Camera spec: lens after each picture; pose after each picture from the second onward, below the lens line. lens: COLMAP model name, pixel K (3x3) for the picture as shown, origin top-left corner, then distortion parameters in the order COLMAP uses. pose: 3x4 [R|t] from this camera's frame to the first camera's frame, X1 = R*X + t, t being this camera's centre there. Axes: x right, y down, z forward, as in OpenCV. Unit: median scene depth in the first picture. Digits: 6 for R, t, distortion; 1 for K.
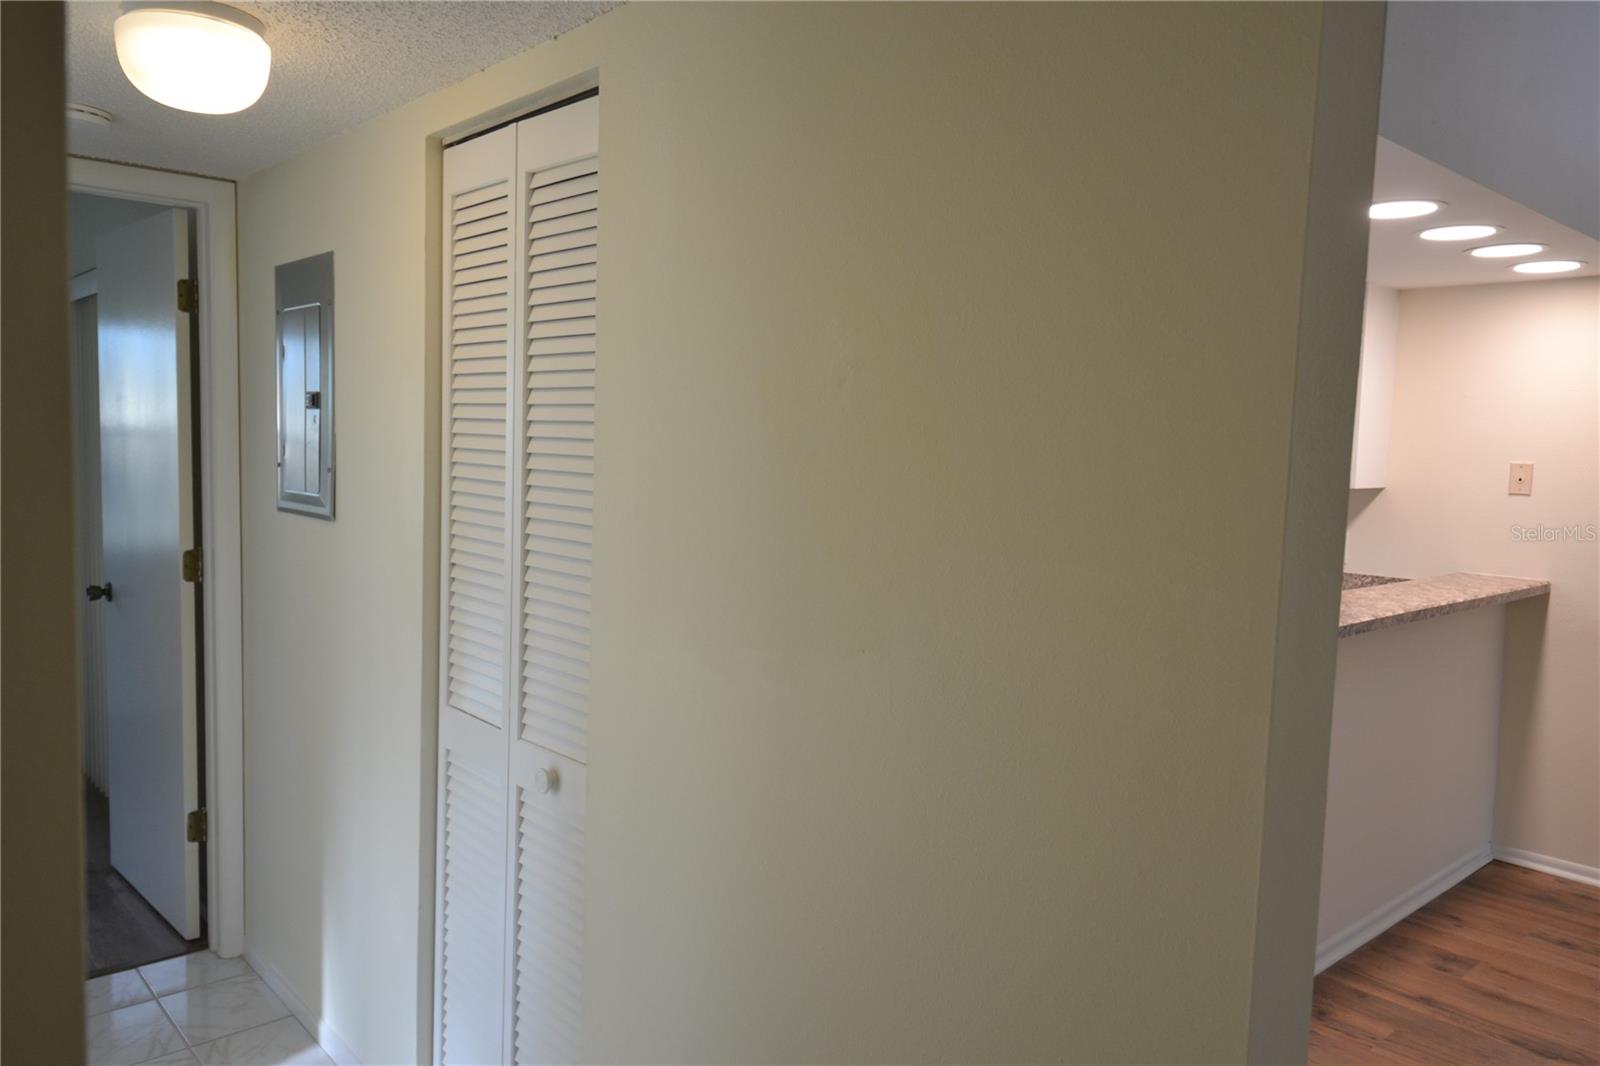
lens RADIAL K [[1134.9, 0, 794.5], [0, 1134.9, 532.7], [0, 0, 1]] dist [0.046614, -0.045322]
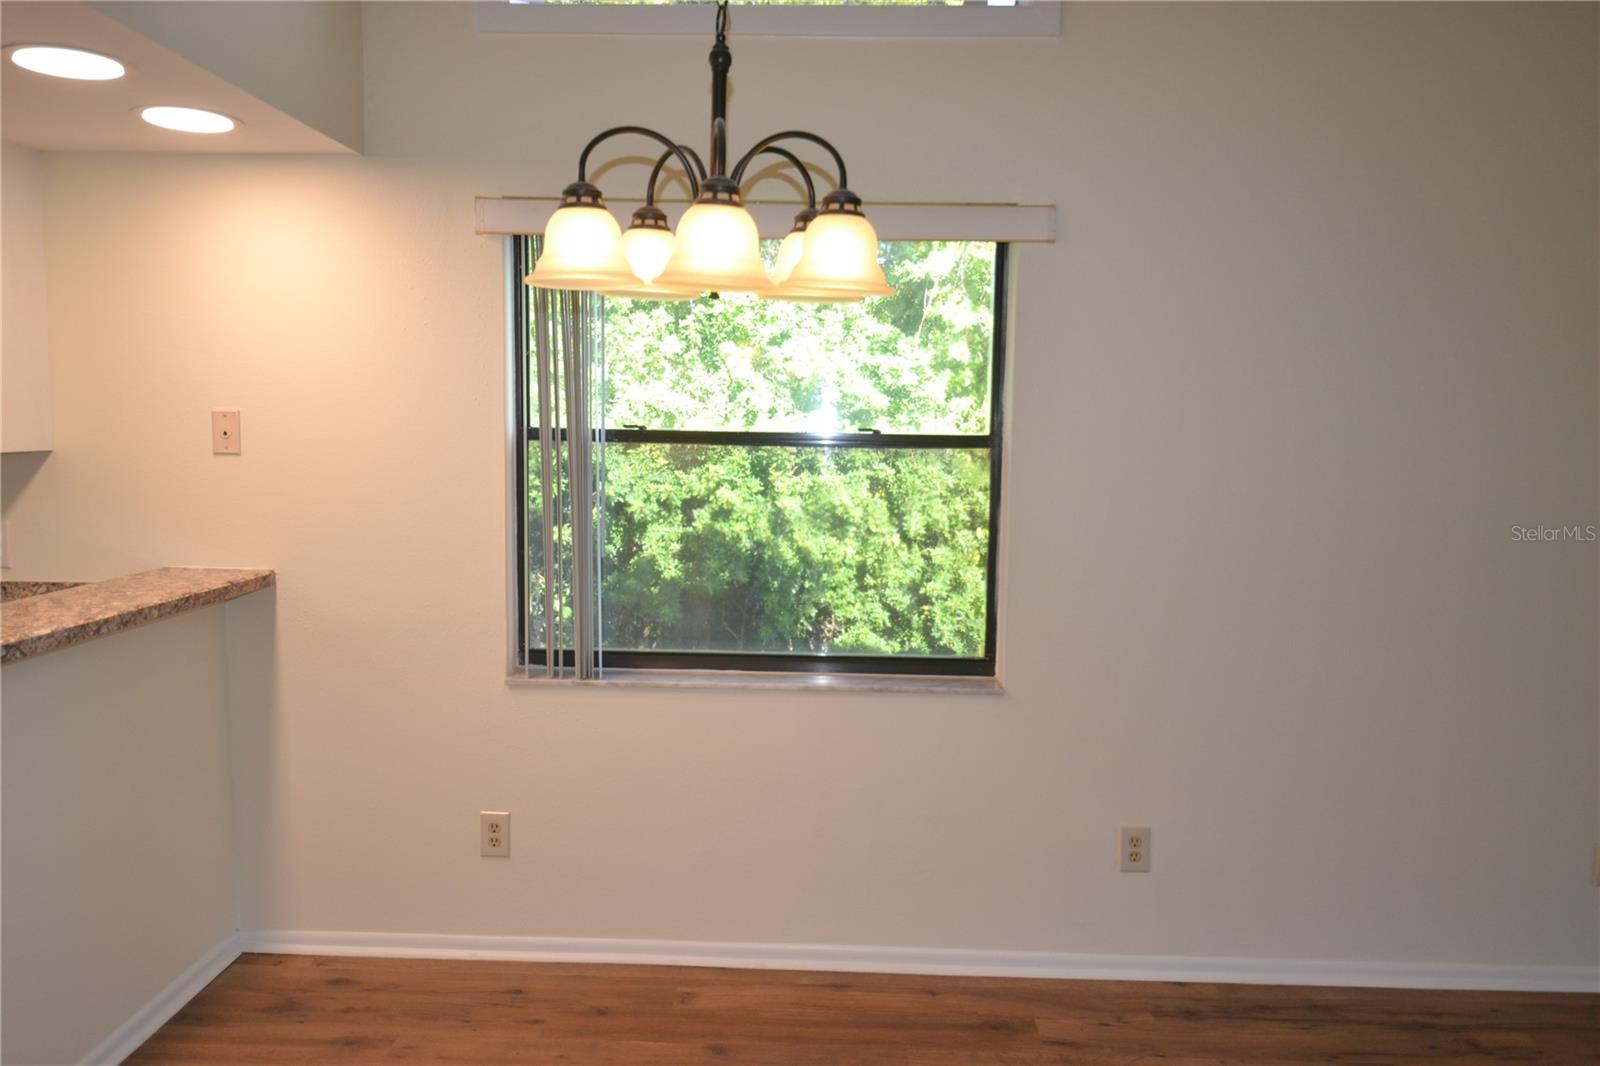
lens RADIAL K [[1134.3, 0, 797.5], [0, 1134.3, 528.9], [0, 0, 1]] dist [0.050615, -0.061412]
pose [[0.688582, -0.081844, 0.720525, 0.413993], [0.064582, 0.996584, 0.051482, -0.000169], [-0.722277, 0.011084, 0.691515, 0.281662]]
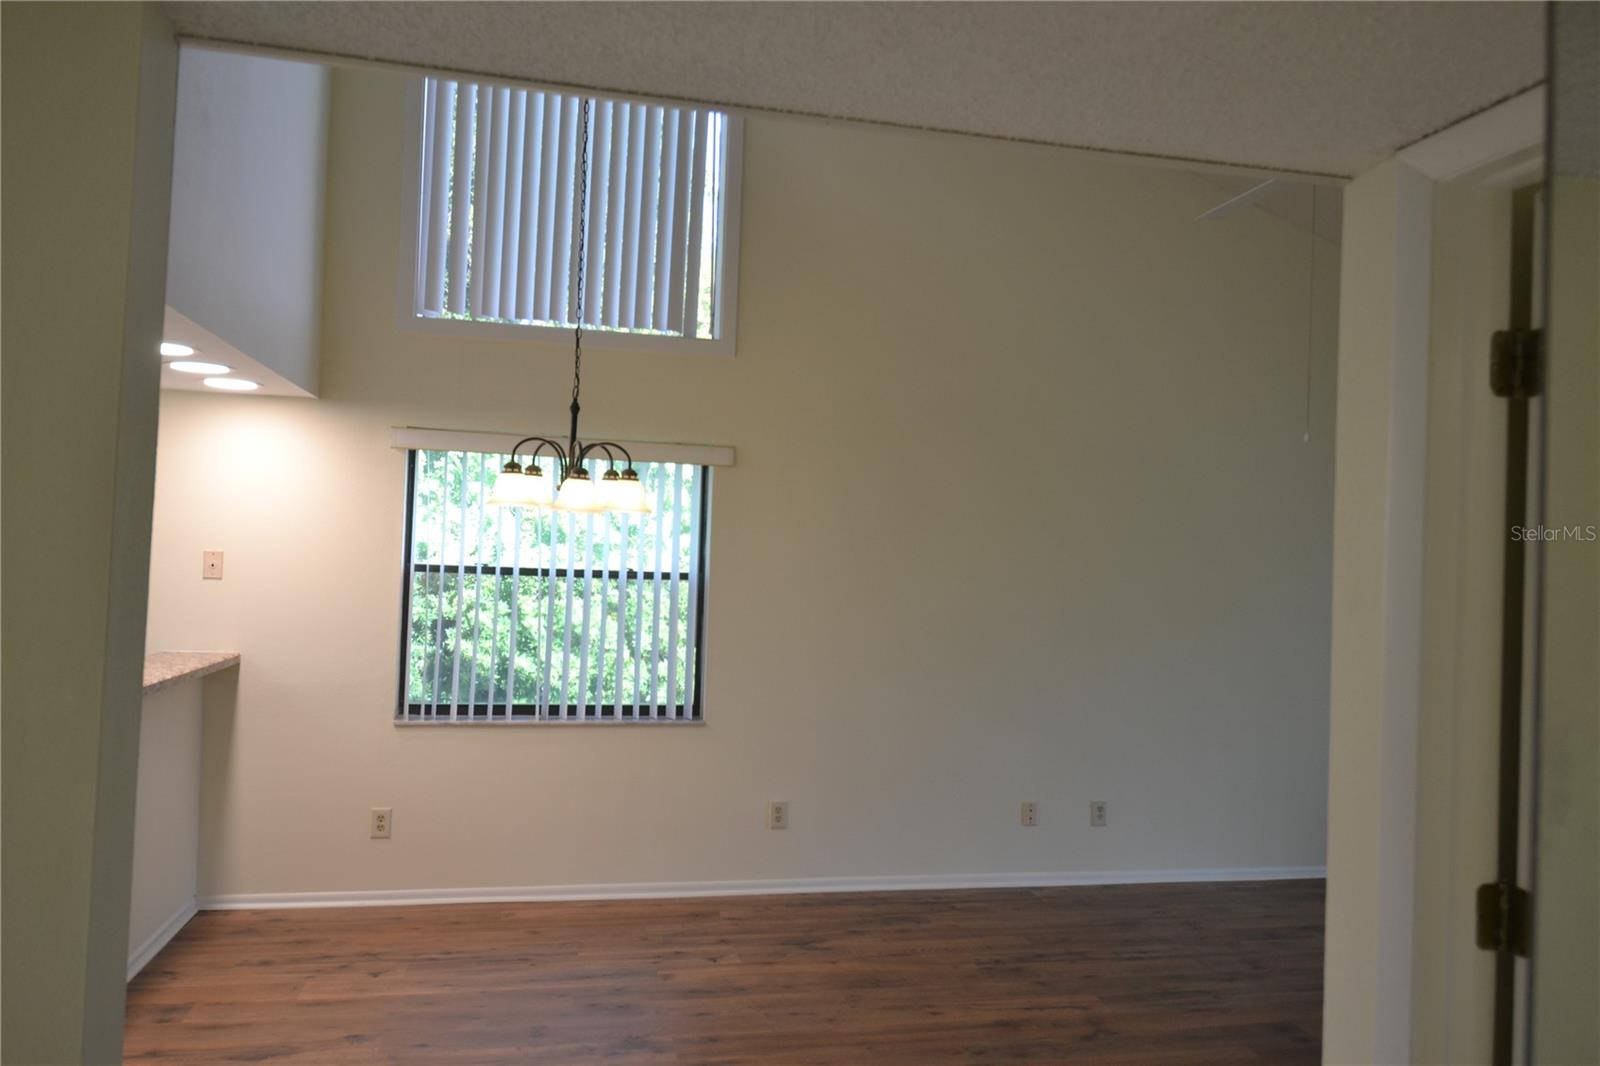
lens RADIAL K [[1134.9, 0, 794.5], [0, 1134.9, 532.7], [0, 0, 1]] dist [0.046614, -0.045322]
pose [[0.496491, 0.011252, 0.867969, -0.075709], [0.053269, 0.997636, -0.043403, 0.001792], [-0.866406, 0.067785, 0.494718, -0.070247]]
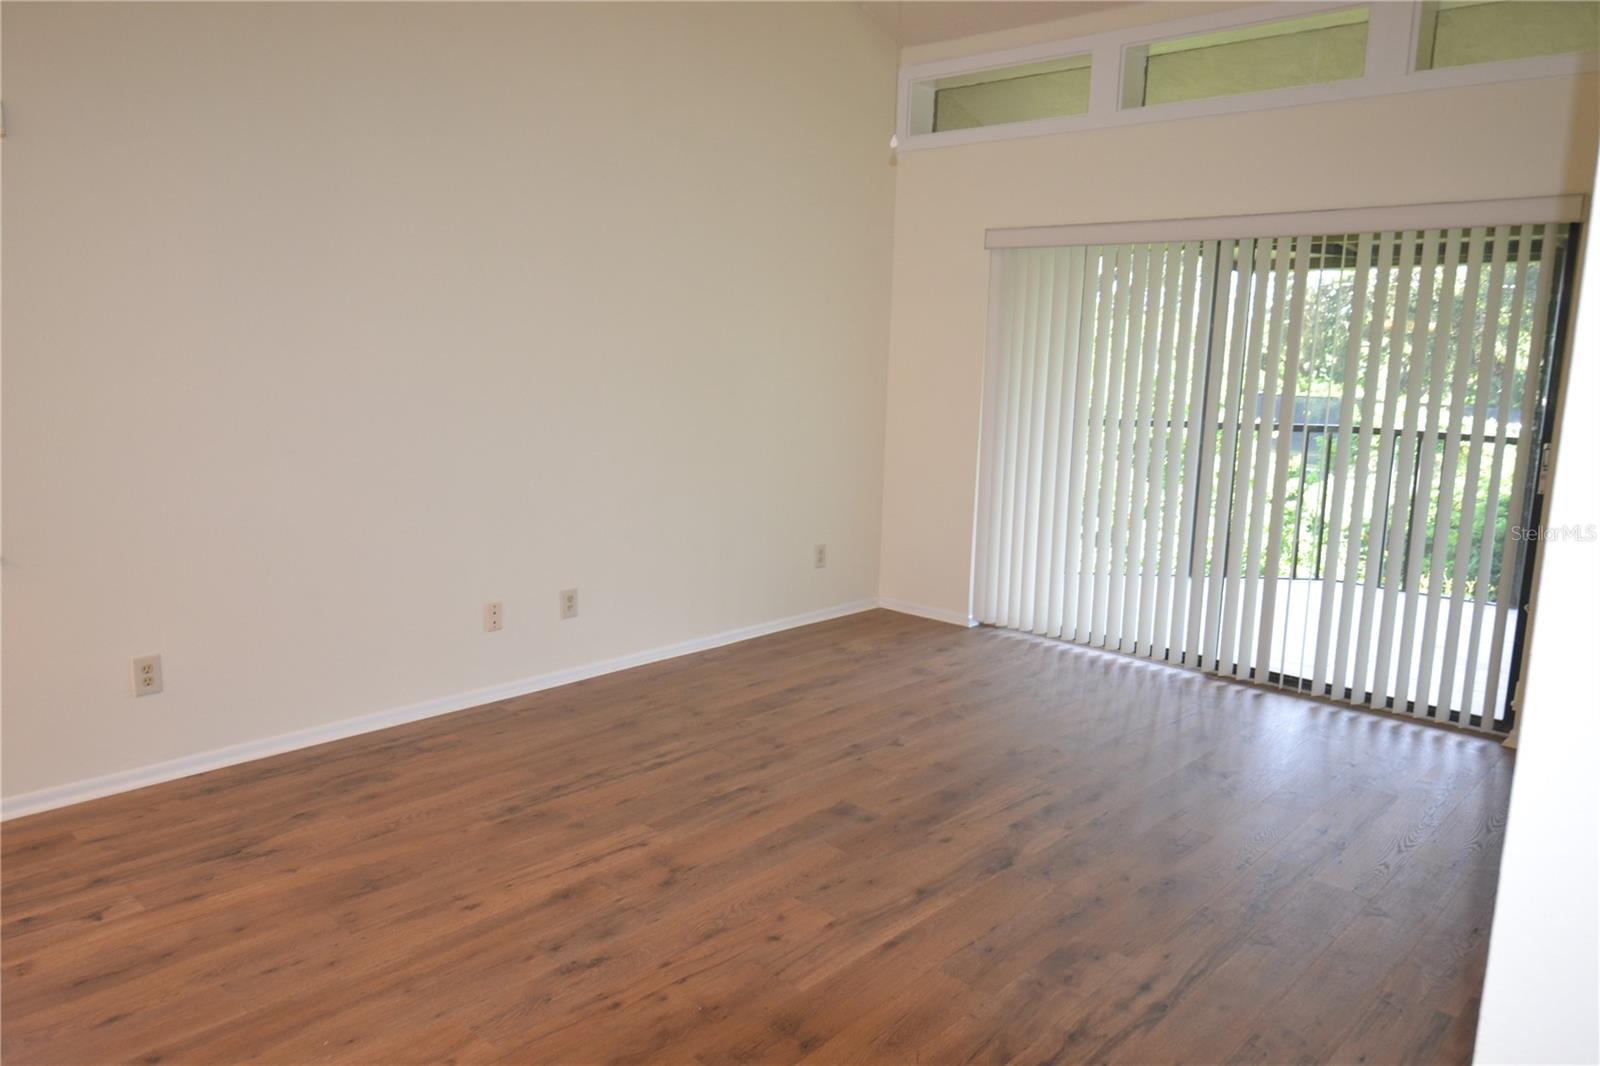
lens RADIAL K [[1136.2, 0, 798.5], [0, 1136.2, 531.7], [0, 0, 1]] dist [0.056191, -0.068267]
pose [[-0.090862, -0.190093, 0.977553, 0.169435], [0.055878, 0.979093, 0.195586, 0.009212], [-0.994295, 0.072395, -0.078340, 0.193764]]
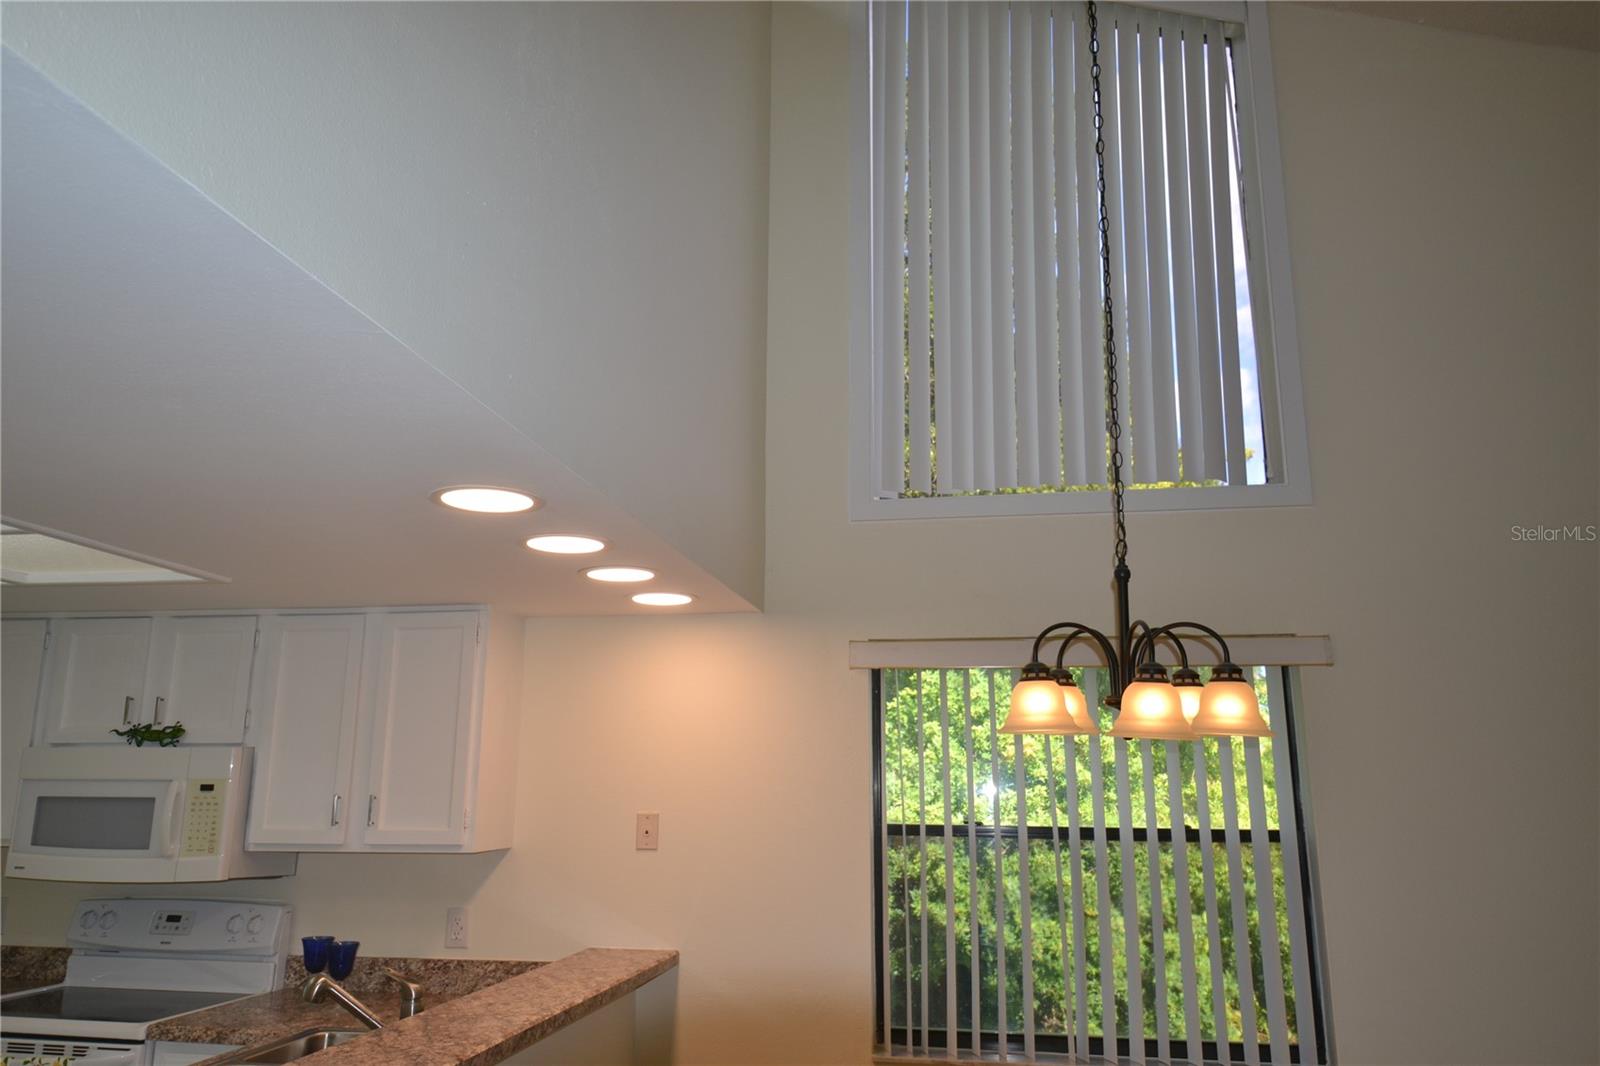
lens RADIAL K [[1133.8, 0, 800.0], [0, 1133.8, 533.0], [0, 0, 1]] dist [0.072807, -0.095806]
pose [[0.781944, 0.117135, 0.612244, 0.176893], [0.068878, 0.959935, -0.271625, -0.023645], [-0.619531, 0.254565, 0.742548, 0.236598]]
